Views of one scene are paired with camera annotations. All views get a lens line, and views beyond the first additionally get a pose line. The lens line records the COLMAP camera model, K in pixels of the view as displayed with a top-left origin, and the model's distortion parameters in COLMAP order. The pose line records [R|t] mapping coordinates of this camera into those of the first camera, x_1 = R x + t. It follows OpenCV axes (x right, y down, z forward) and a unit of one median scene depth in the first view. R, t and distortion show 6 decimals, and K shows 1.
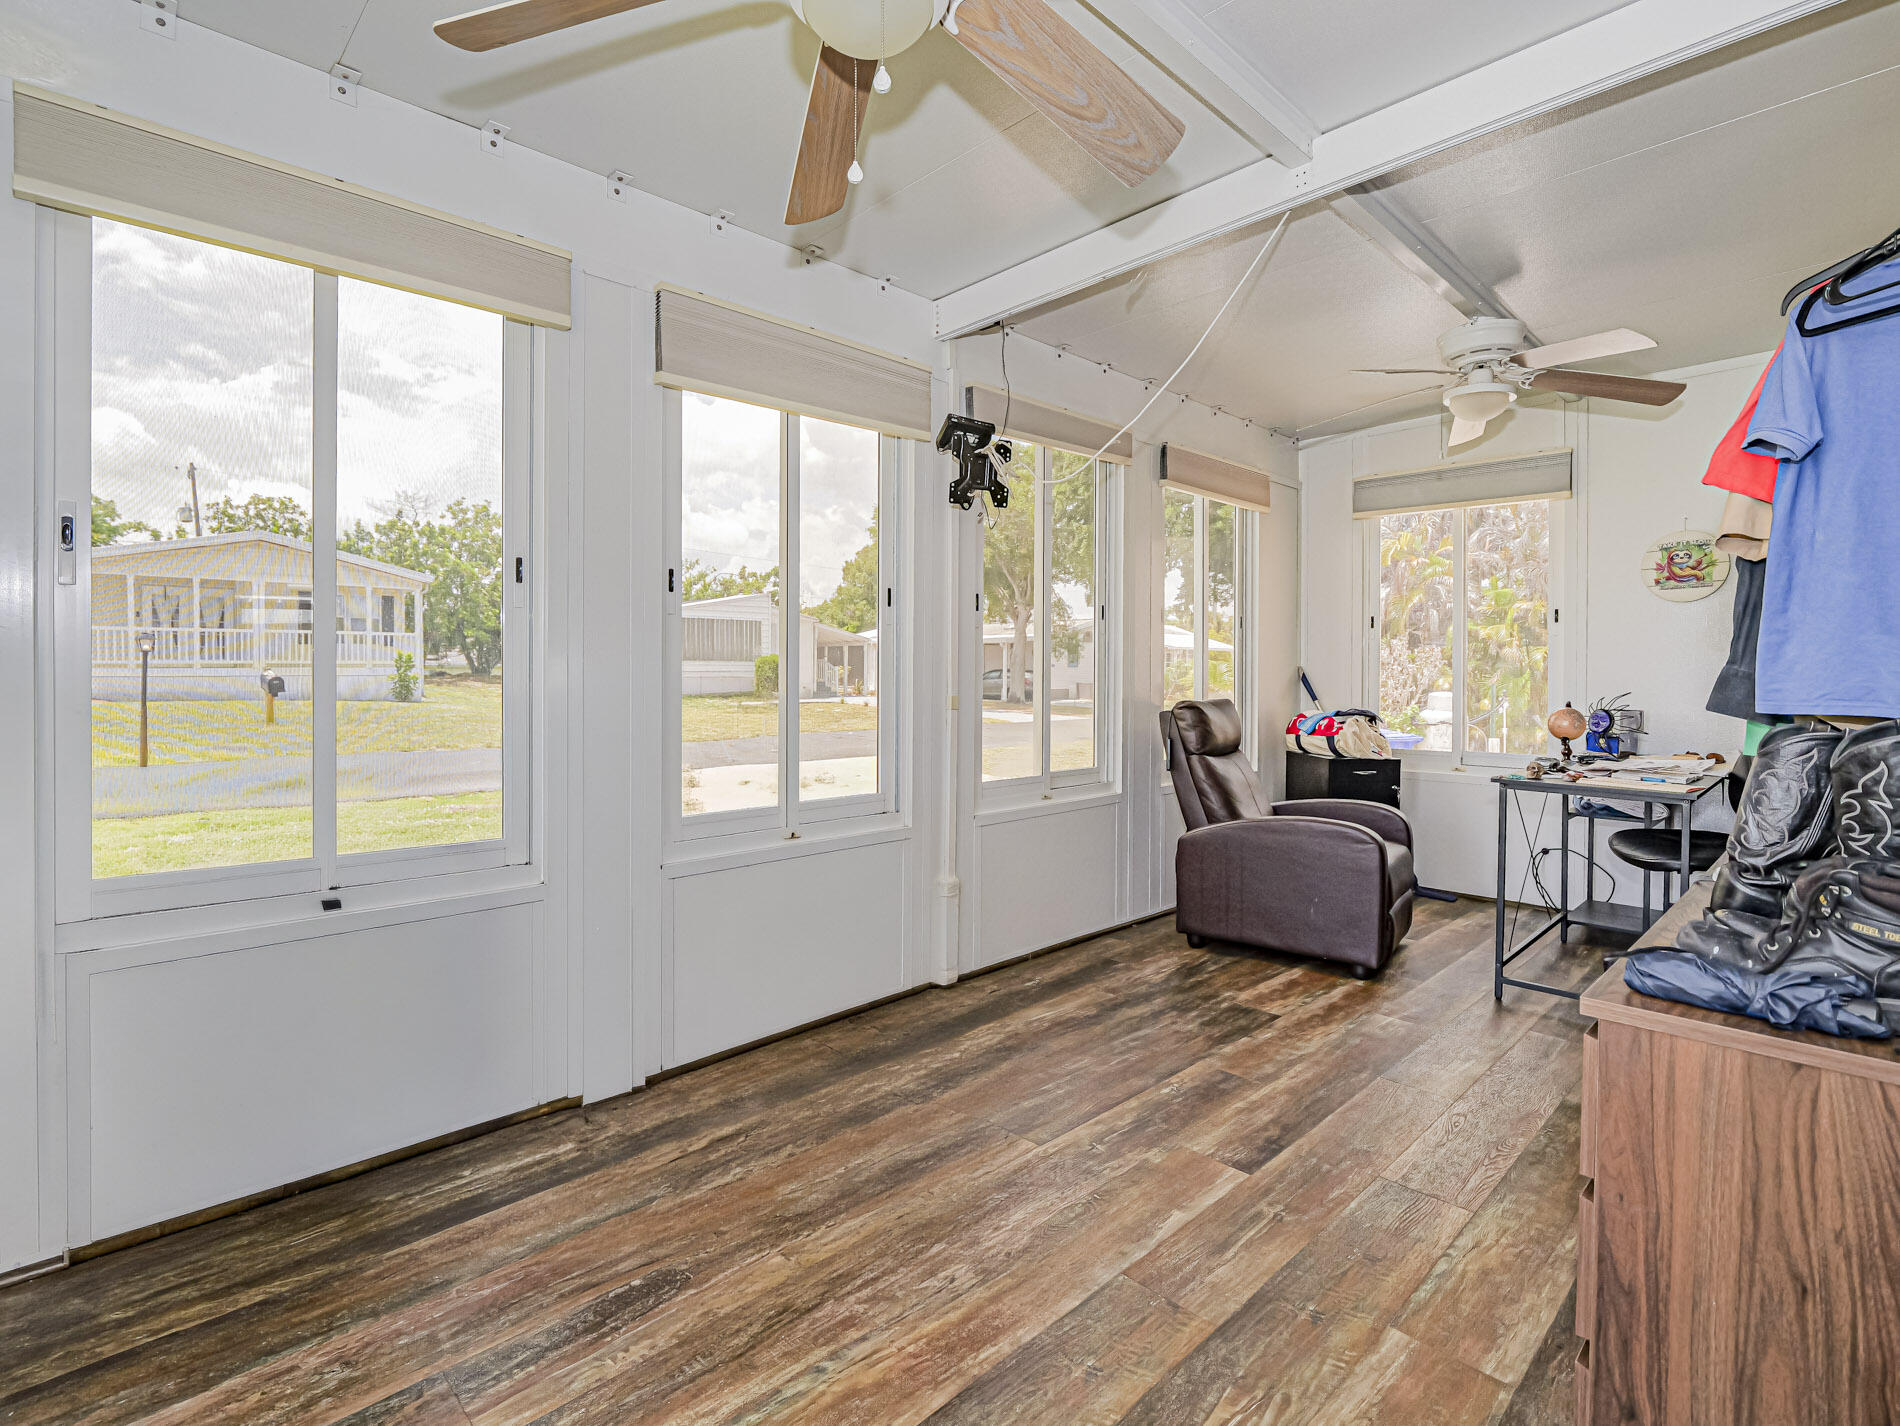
lens RADIAL K [[938.7, 0, 914.9], [0, 938.7, 666.9], [0, 0, 1]] dist [-0.016293, 0.000530]
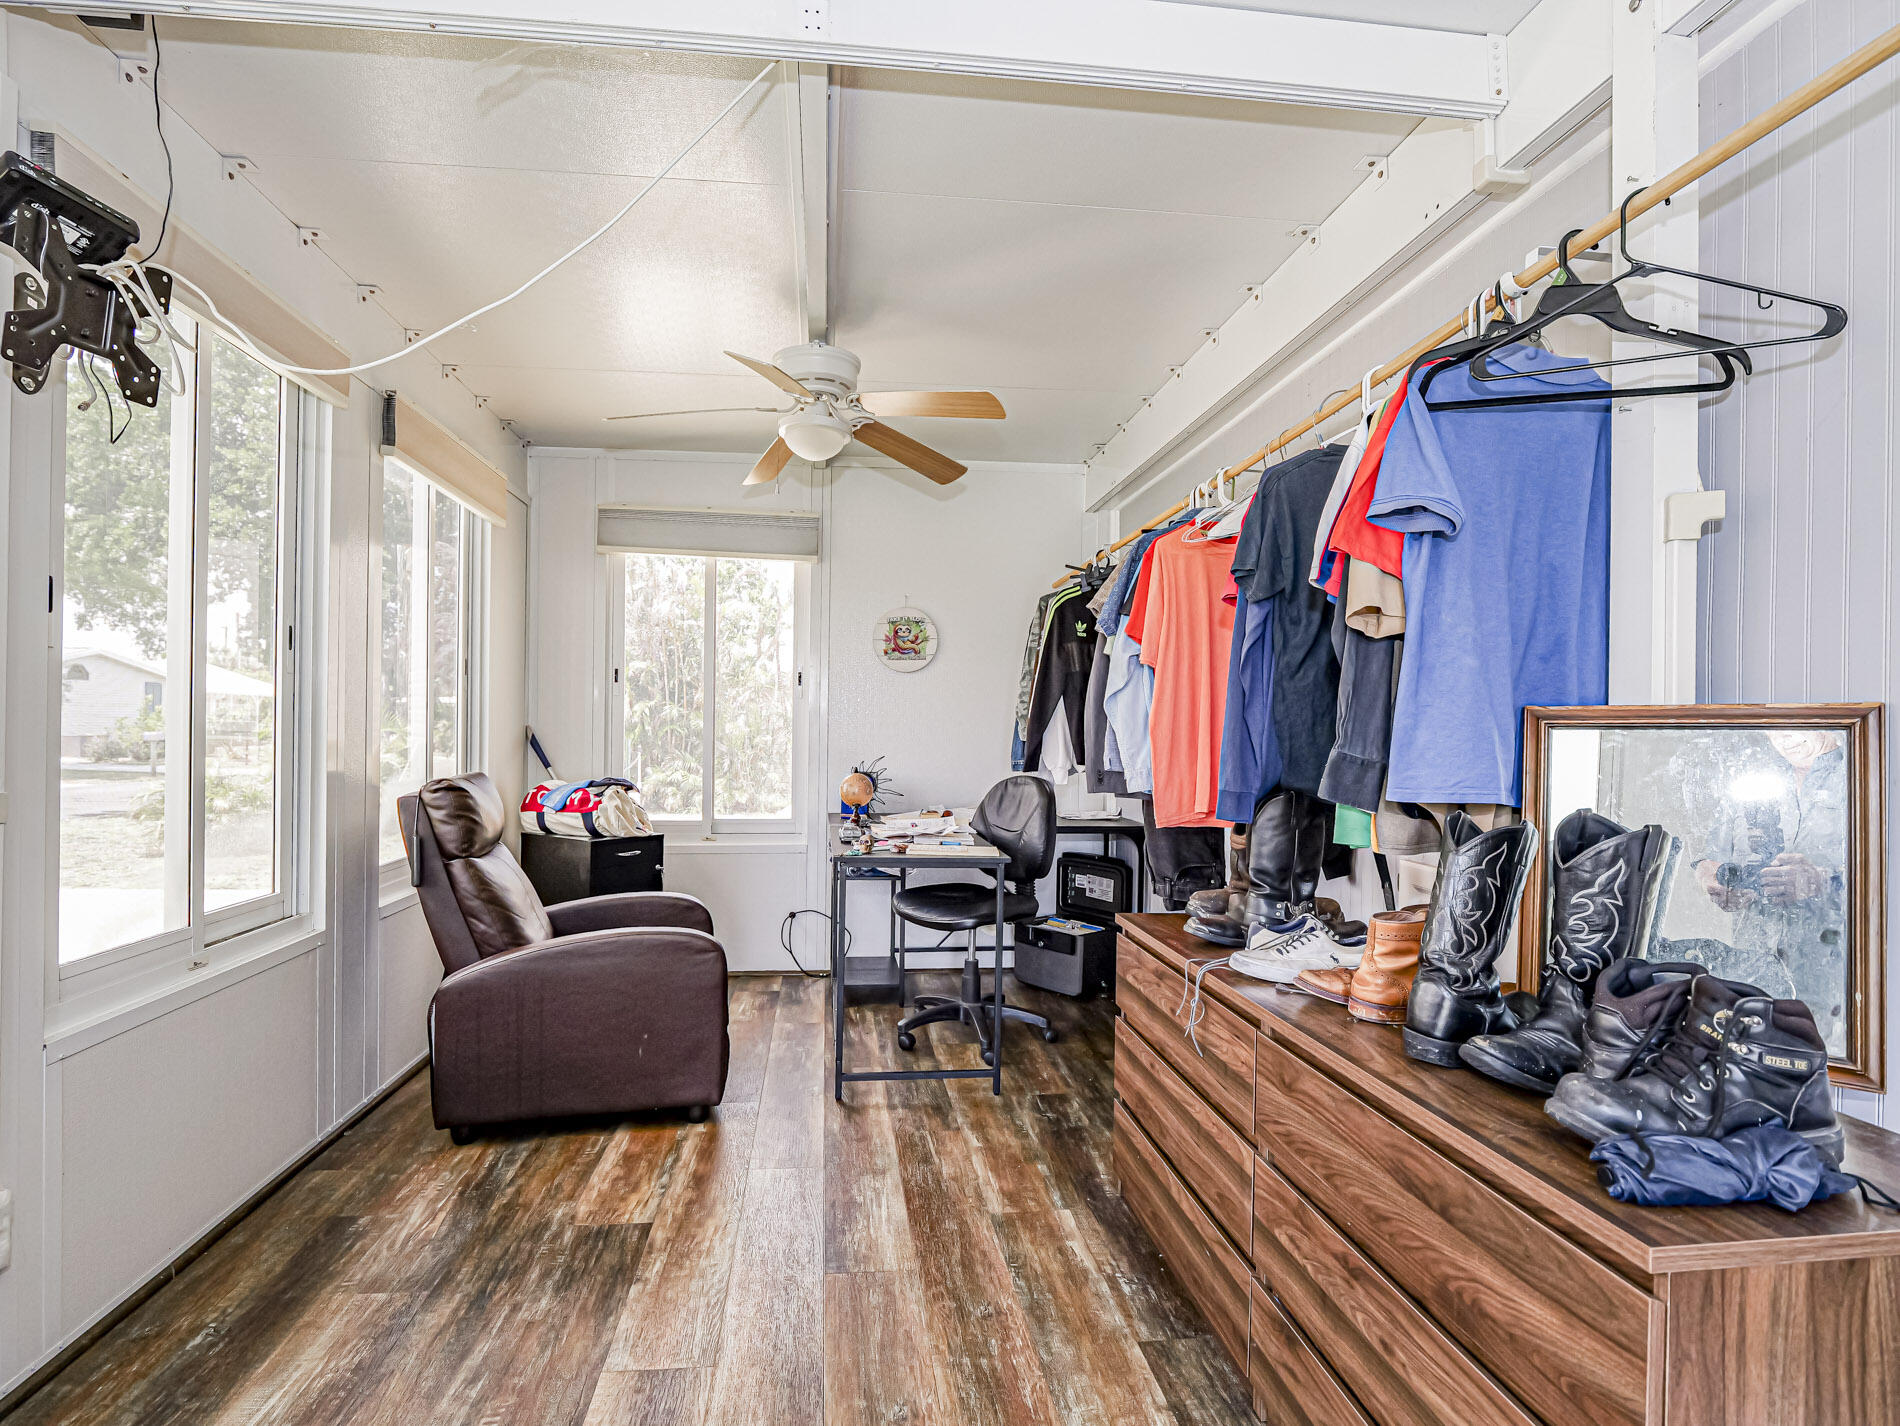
lens RADIAL K [[938.7, 0, 945.4], [0, 938.7, 731.7], [0, 0, 1]] dist [-0.016293, 0.000530]
pose [[0.582100, 0.003724, 0.813109, -0.054211], [-0.015263, 0.999863, 0.006348, -0.009138], [-0.812974, -0.016106, 0.582078, 0.373952]]
